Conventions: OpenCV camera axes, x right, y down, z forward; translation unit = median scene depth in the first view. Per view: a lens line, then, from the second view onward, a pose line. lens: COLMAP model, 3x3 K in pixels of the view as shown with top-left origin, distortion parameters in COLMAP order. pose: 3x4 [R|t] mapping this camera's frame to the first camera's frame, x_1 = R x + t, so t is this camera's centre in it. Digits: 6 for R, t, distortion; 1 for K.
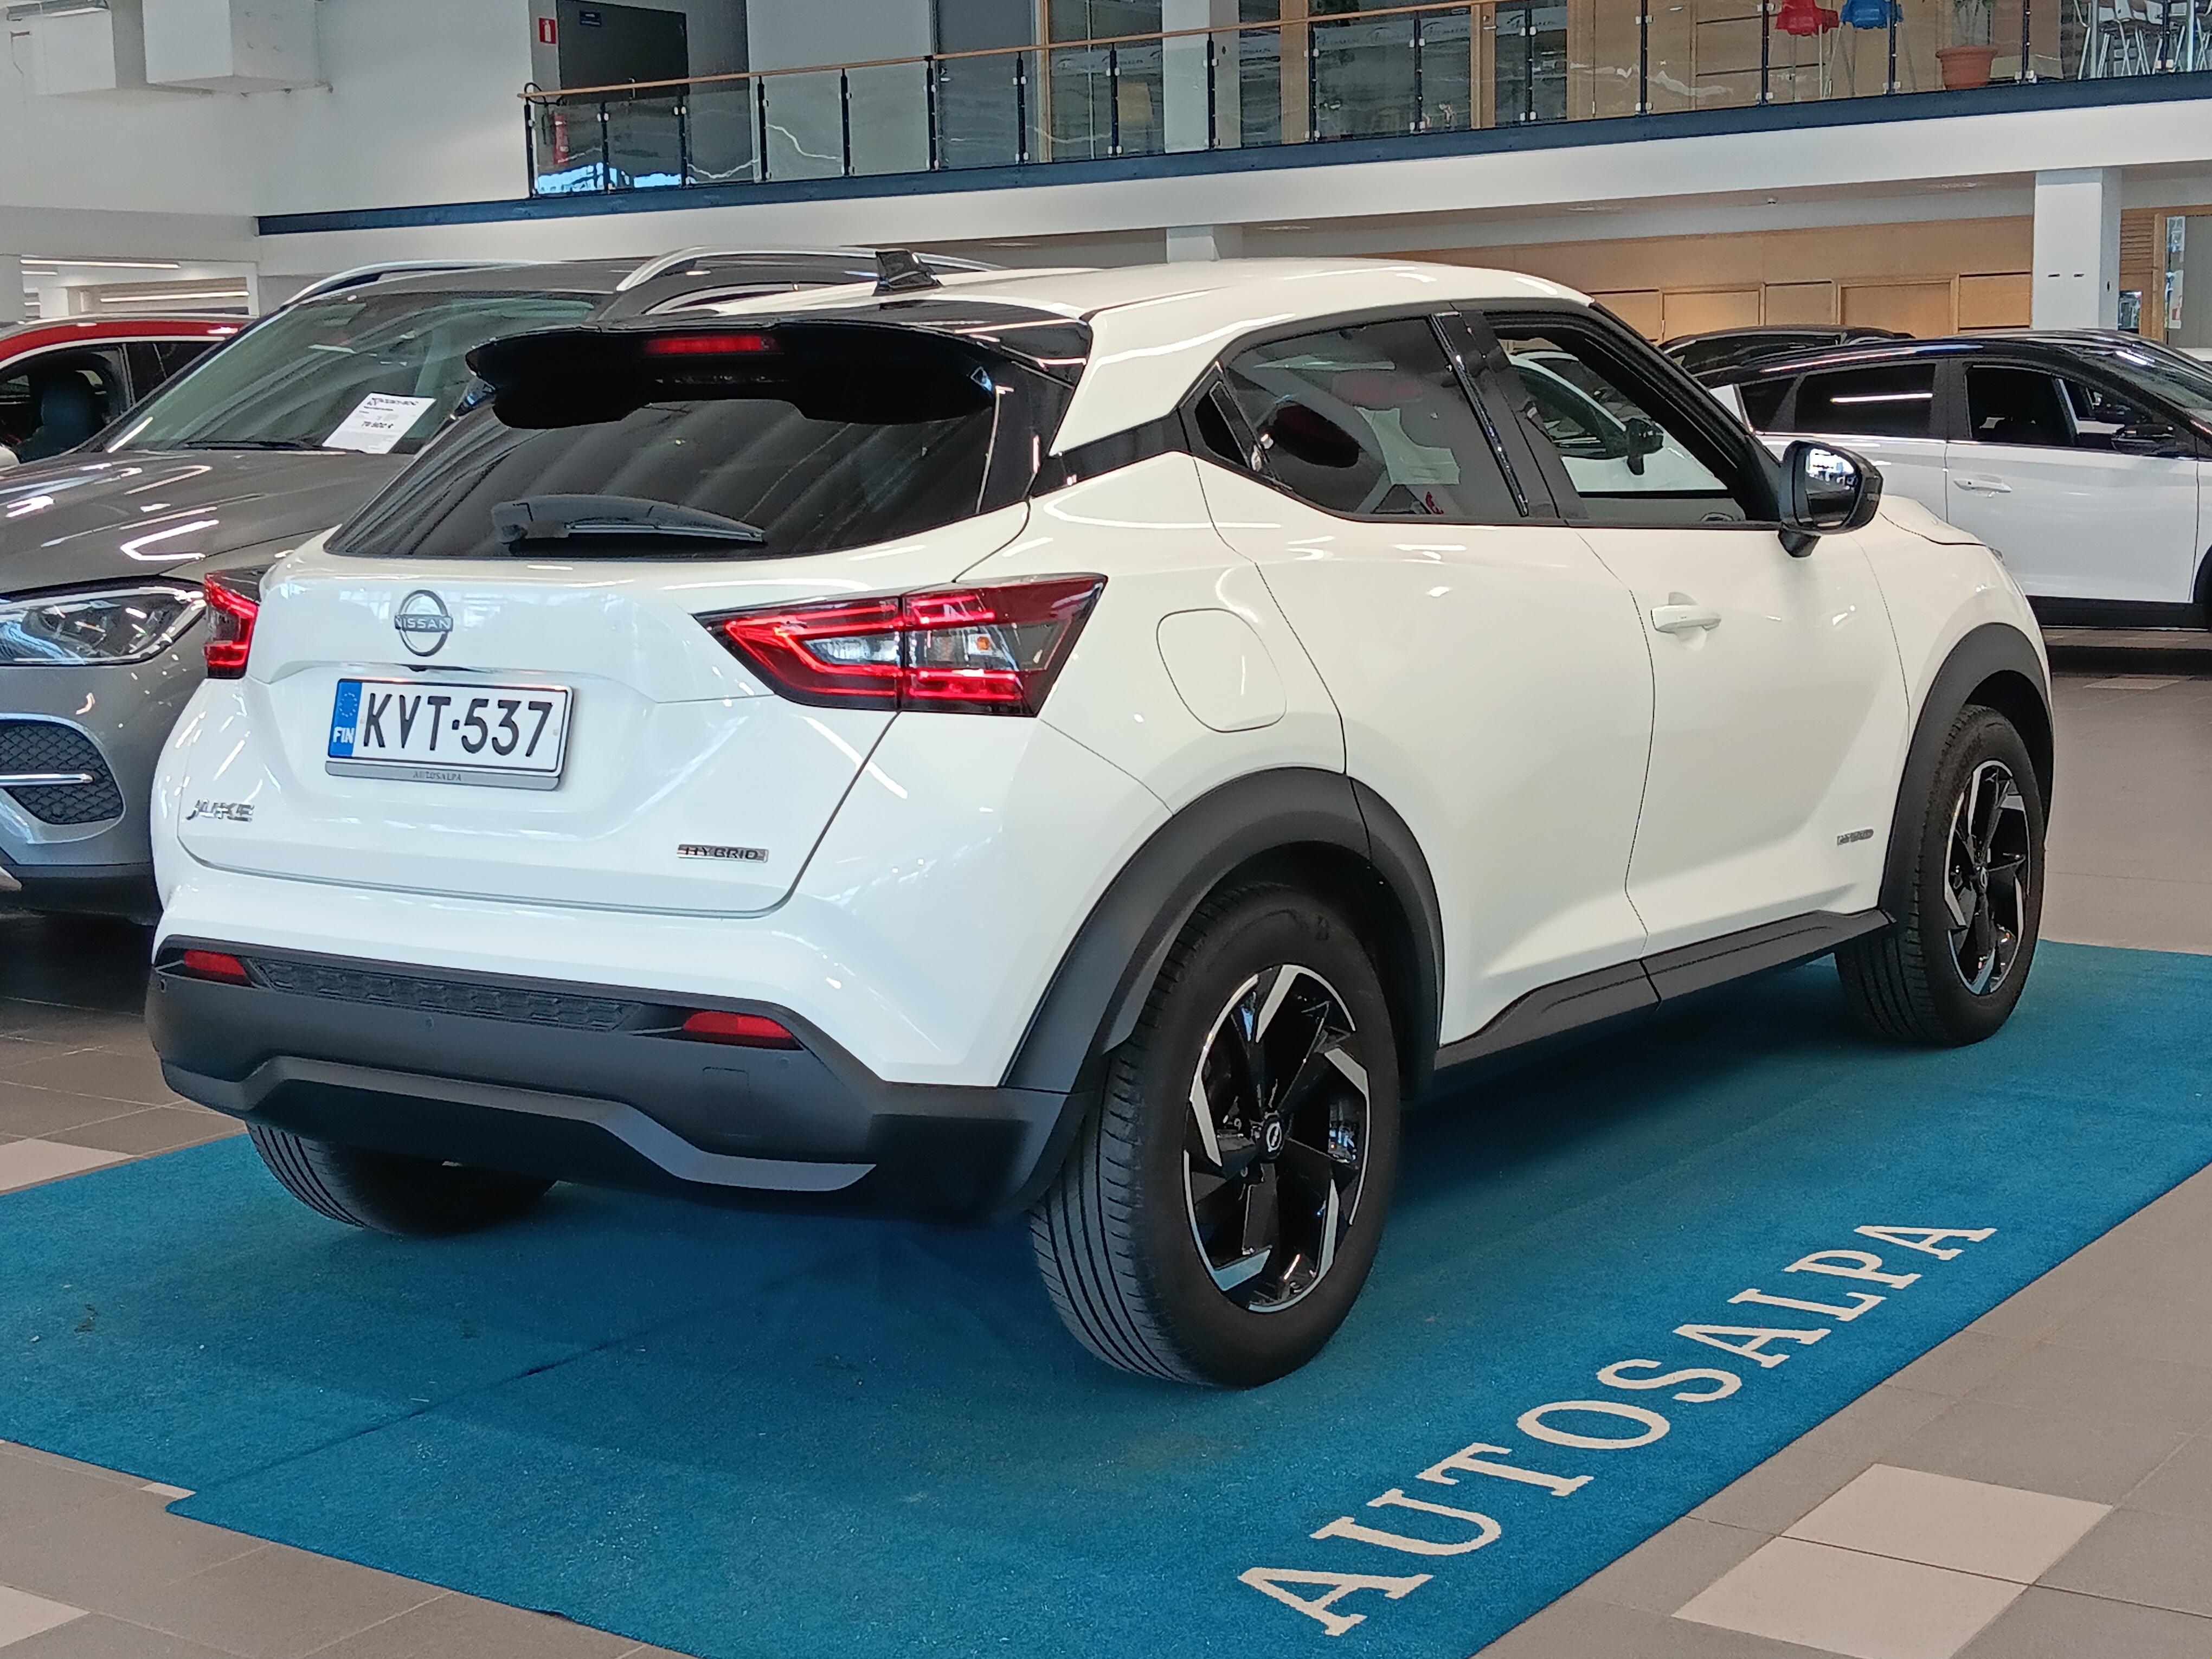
lens RADIAL K [[3257.3, 0, 1106.0], [0, 3257.3, 829.5], [0, 0, 1]] dist [0.101961, -0.115749]
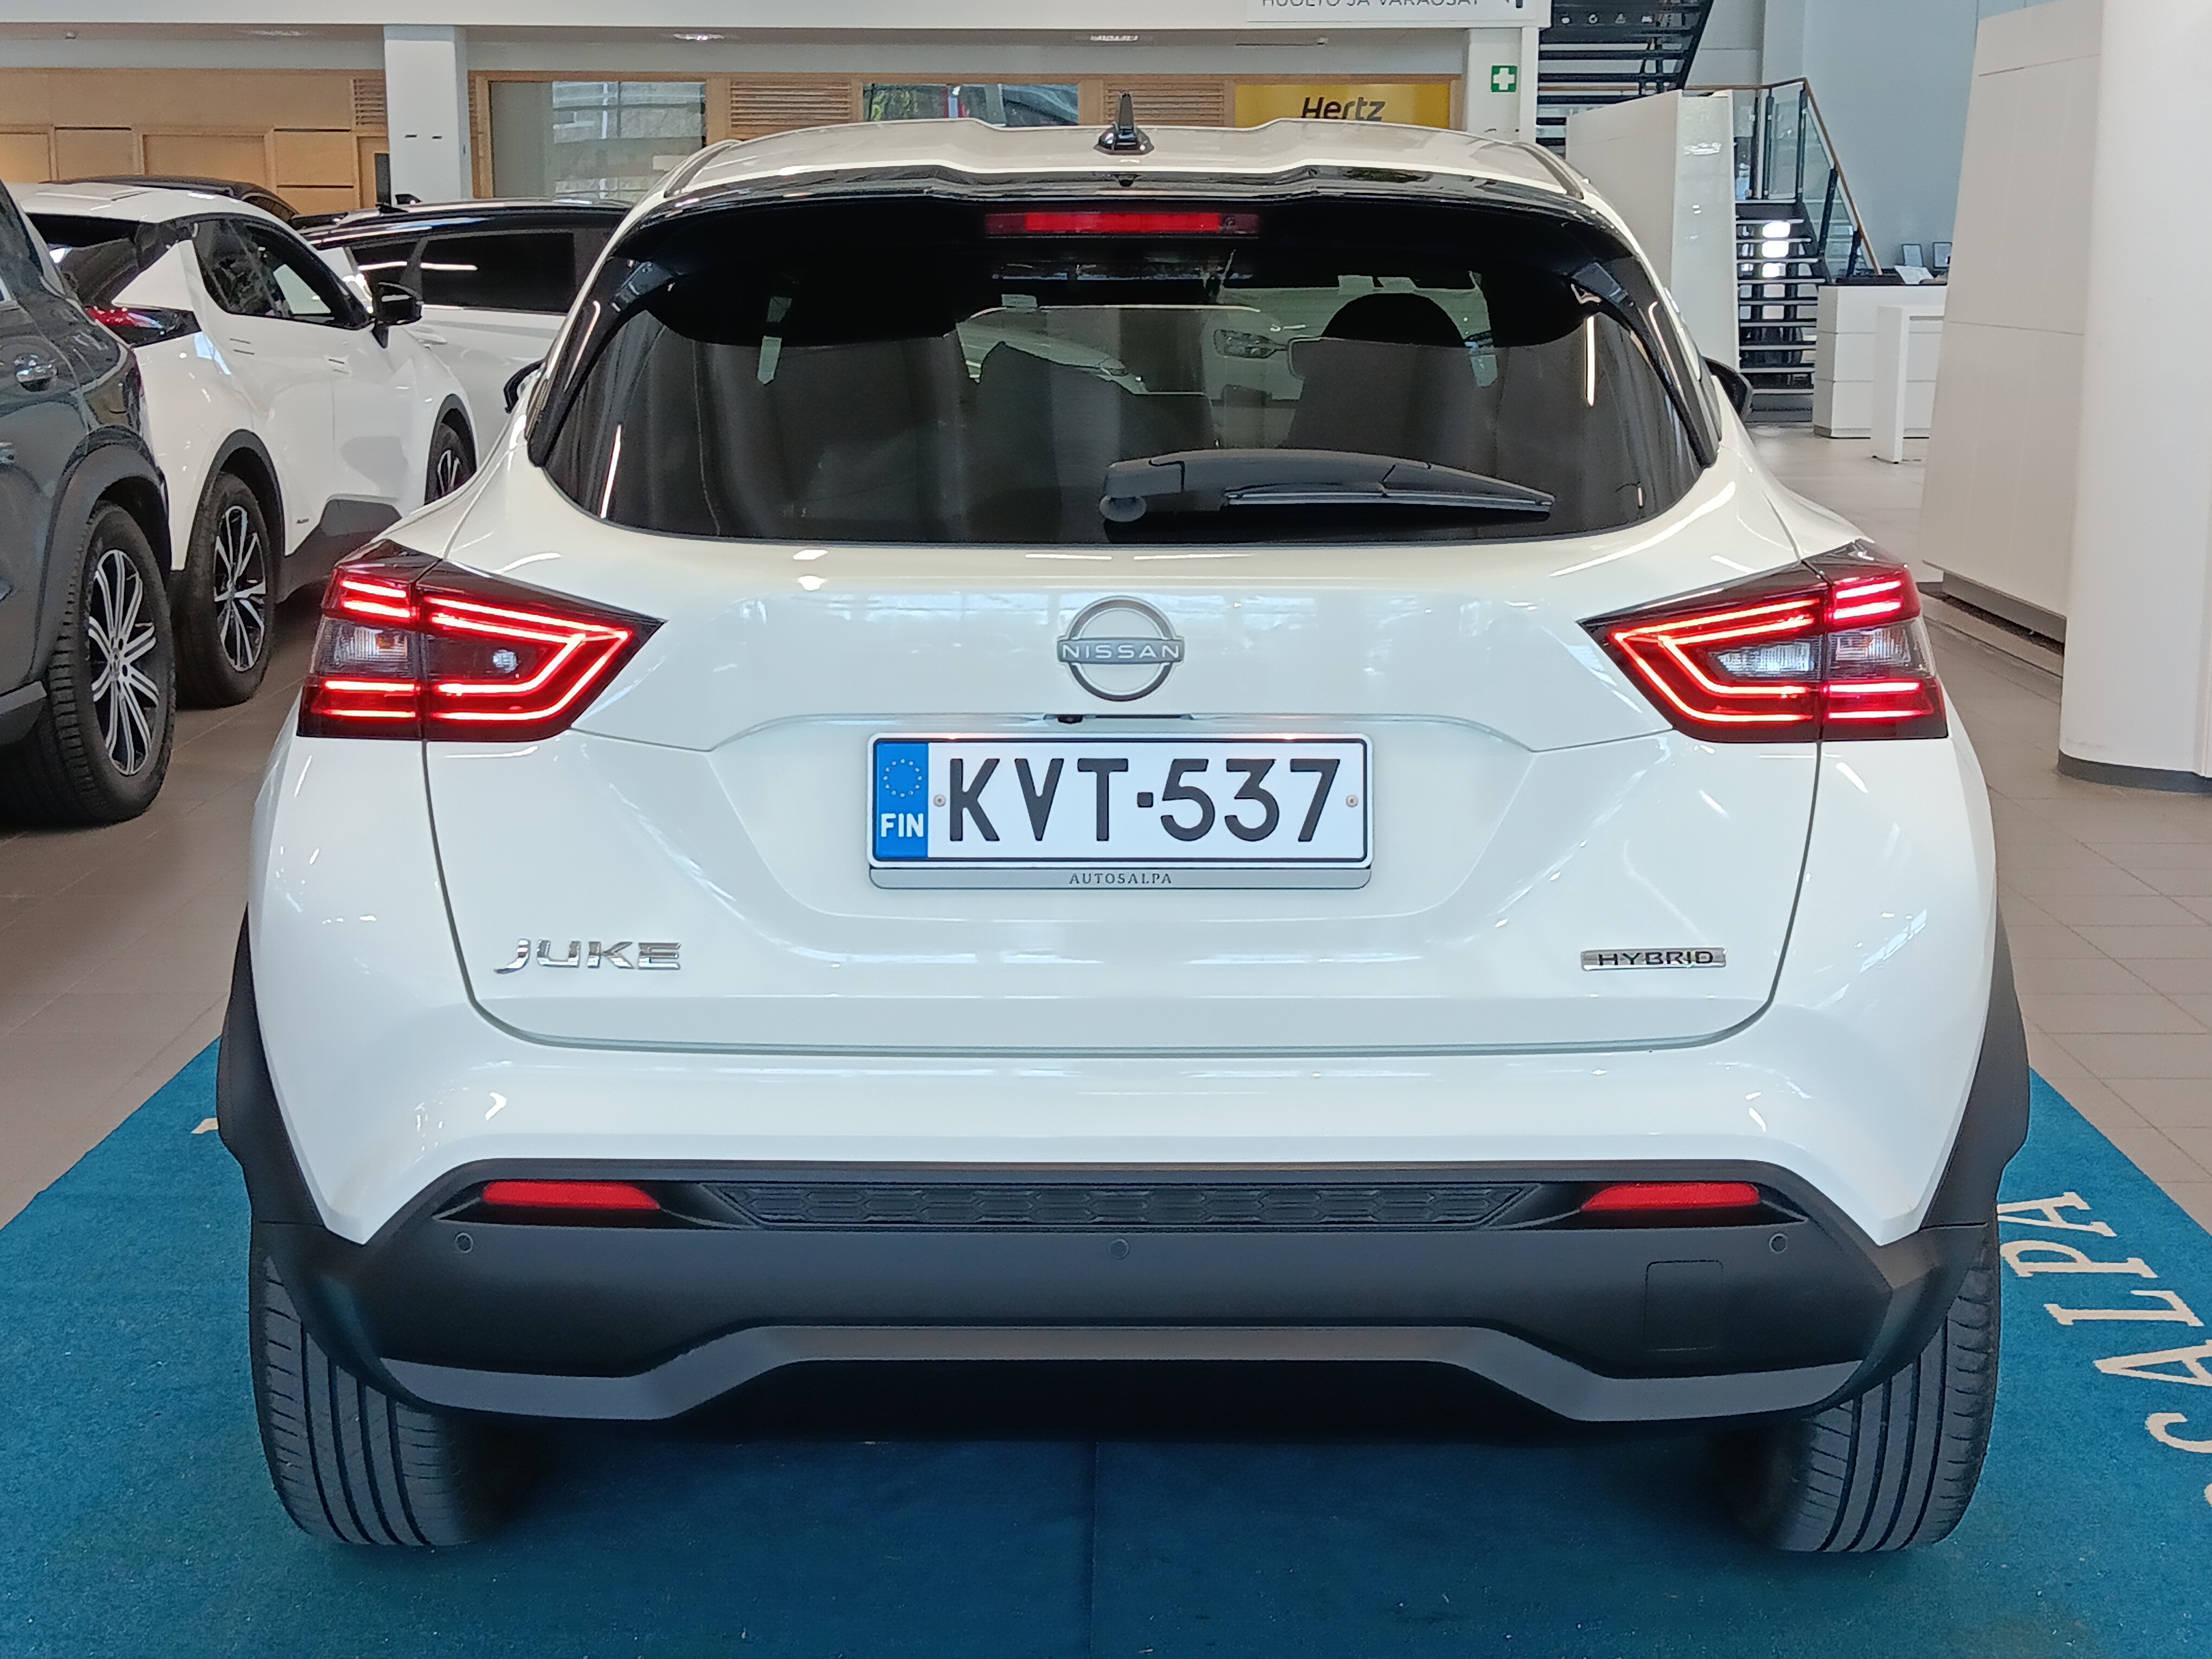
lens RADIAL K [[3257.3, 0, 1106.0], [0, 3257.3, 829.5], [0, 0, 1]] dist [0.101961, -0.115749]
pose [[0.821542, -0.081338, 0.564316, -0.581408], [0.056697, 0.996521, 0.061093, -0.067175], [-0.567321, -0.018196, 0.823295, 0.459401]]
